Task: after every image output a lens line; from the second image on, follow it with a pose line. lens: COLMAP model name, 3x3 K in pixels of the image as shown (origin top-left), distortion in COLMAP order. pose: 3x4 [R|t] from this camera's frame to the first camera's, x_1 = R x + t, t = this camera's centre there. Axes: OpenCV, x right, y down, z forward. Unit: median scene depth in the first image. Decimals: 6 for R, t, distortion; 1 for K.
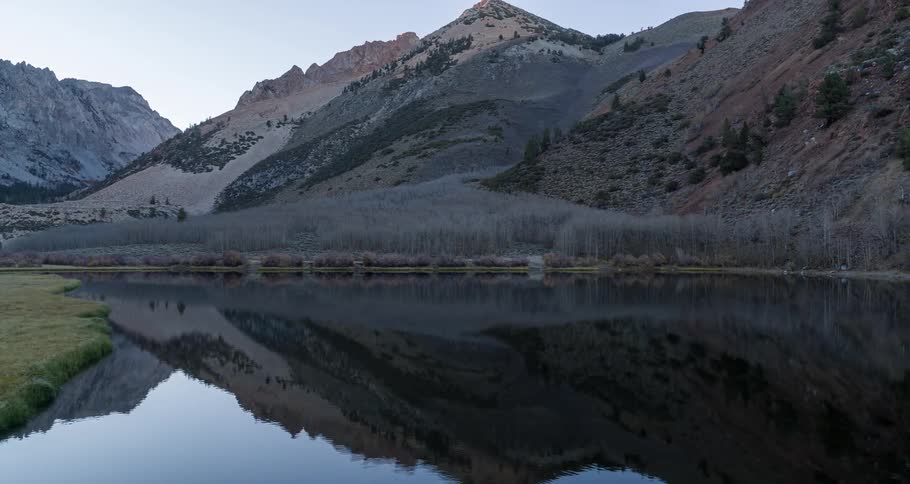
lens RADIAL K [[621.4, 0, 462.2], [0, 621.4, 245.2], [0, 0, 1]] dist [-0.002175, -0.003489]
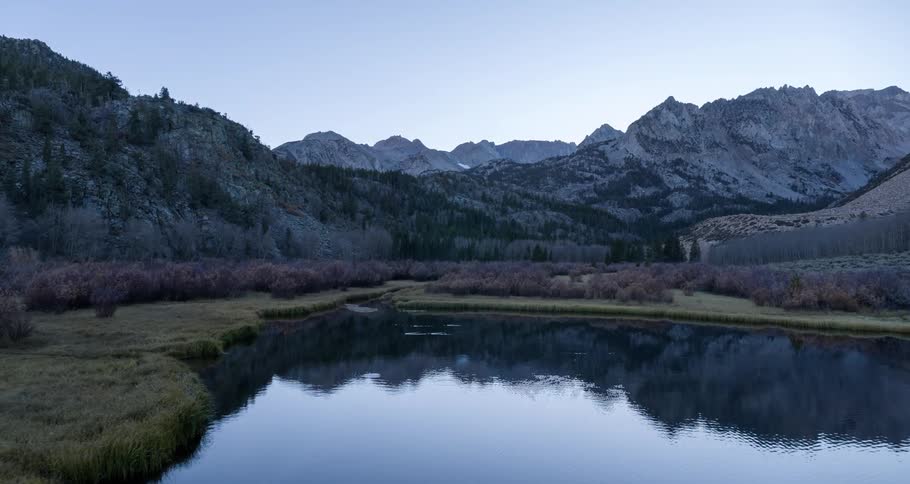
lens RADIAL K [[621.4, 0, 463.2], [0, 621.4, 243.8], [0, 0, 1]] dist [-0.002175, -0.003489]
pose [[0.451153, -0.024553, -0.892109, -0.076430], [-0.000944, 0.999608, -0.027989, 0.001853], [0.892446, 0.013470, 0.450953, 0.138609]]
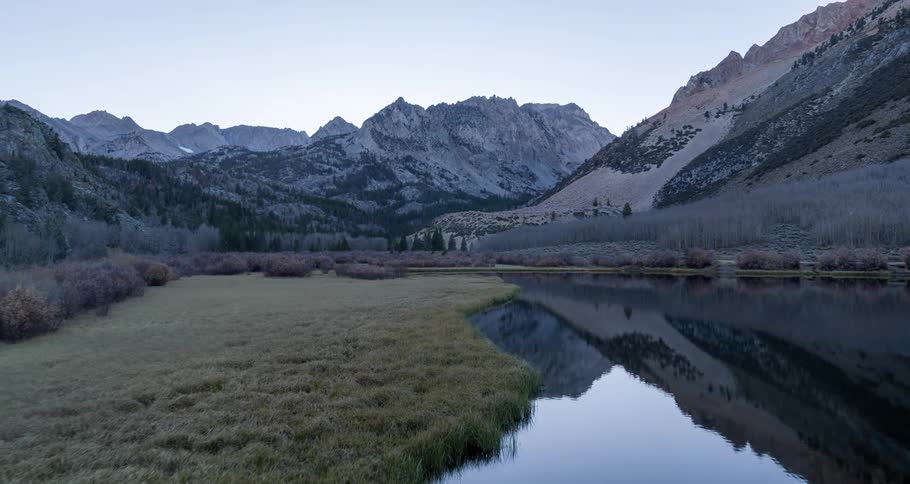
lens RADIAL K [[621.4, 0, 461.1], [0, 621.4, 243.8], [0, 0, 1]] dist [-0.002175, -0.003489]
pose [[0.781138, -0.014787, -0.624183, -0.023587], [0.013291, 0.999887, -0.007054, 0.001119], [0.624217, -0.002786, 0.781246, 0.043247]]
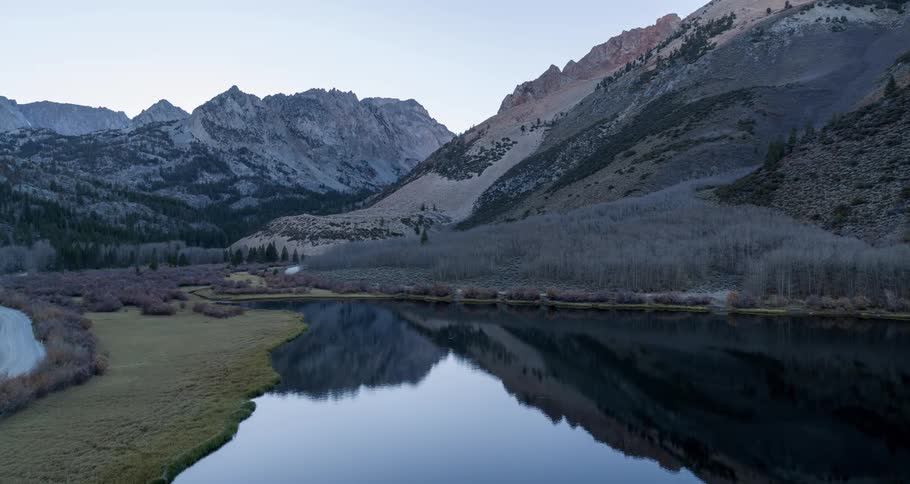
lens RADIAL K [[621.4, 0, 462.2], [0, 621.4, 245.0], [0, 0, 1]] dist [-0.002175, -0.003489]
pose [[0.912927, -0.004459, -0.408099, 0.030097], [0.011031, 0.999845, 0.013751, -0.015914], [0.407974, -0.017056, 0.912834, -0.013294]]
